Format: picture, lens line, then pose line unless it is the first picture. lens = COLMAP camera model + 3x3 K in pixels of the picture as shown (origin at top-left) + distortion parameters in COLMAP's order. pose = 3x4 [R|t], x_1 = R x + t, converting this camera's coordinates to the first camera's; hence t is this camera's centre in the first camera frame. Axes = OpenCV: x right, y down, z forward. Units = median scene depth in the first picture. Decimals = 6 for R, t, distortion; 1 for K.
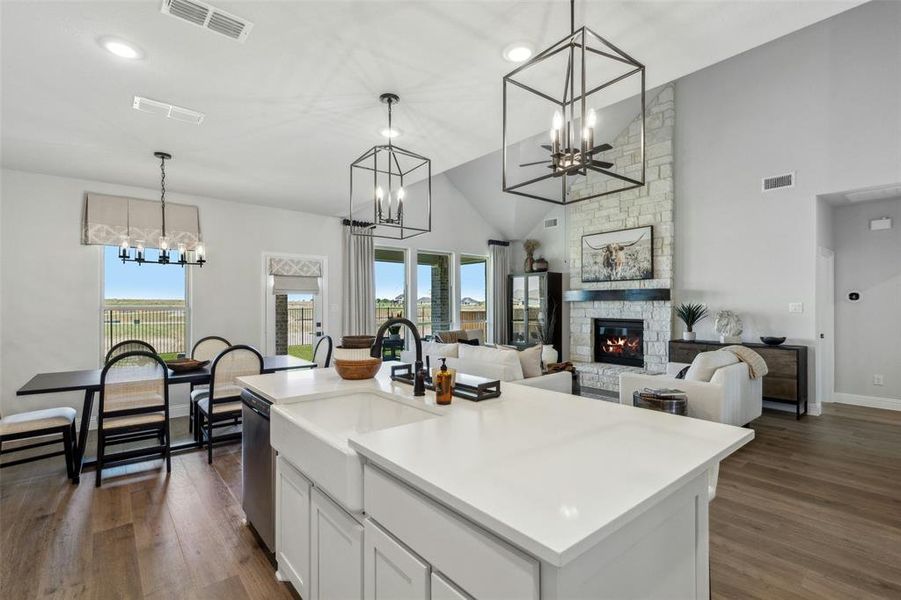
lens RADIAL K [[418.7, 0, 447.5], [0, 418.7, 301.6], [0, 0, 1]] dist [-0.002484, -0.000025]
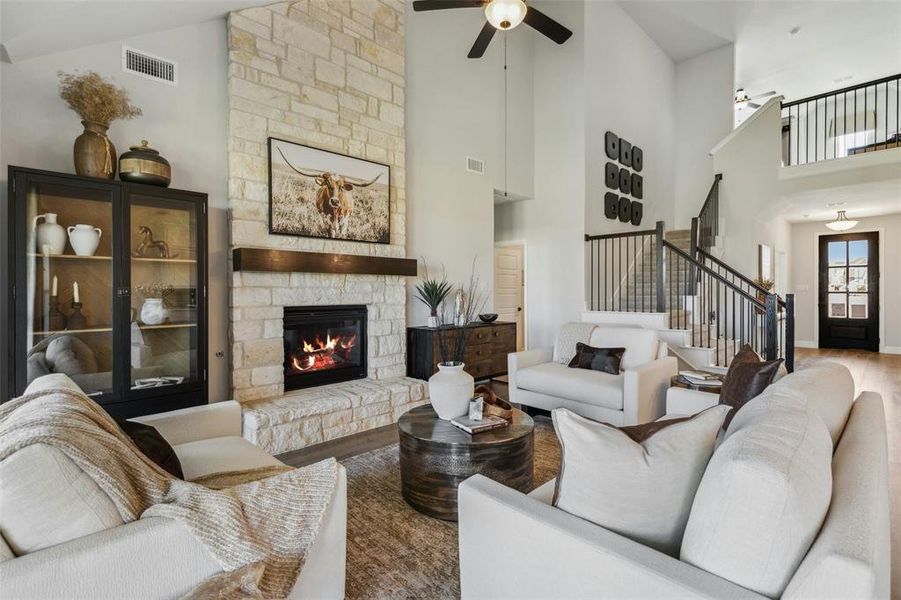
lens RADIAL K [[397.1, 0, 464.1], [0, 397.1, 286.8], [0, 0, 1]] dist [0.012902, -0.000356]
pose [[-0.040331, 0.001965, 0.999184, -0.157330], [-0.007939, 0.999966, -0.002287, 0.015862], [-0.999155, -0.008025, -0.040314, 0.848432]]
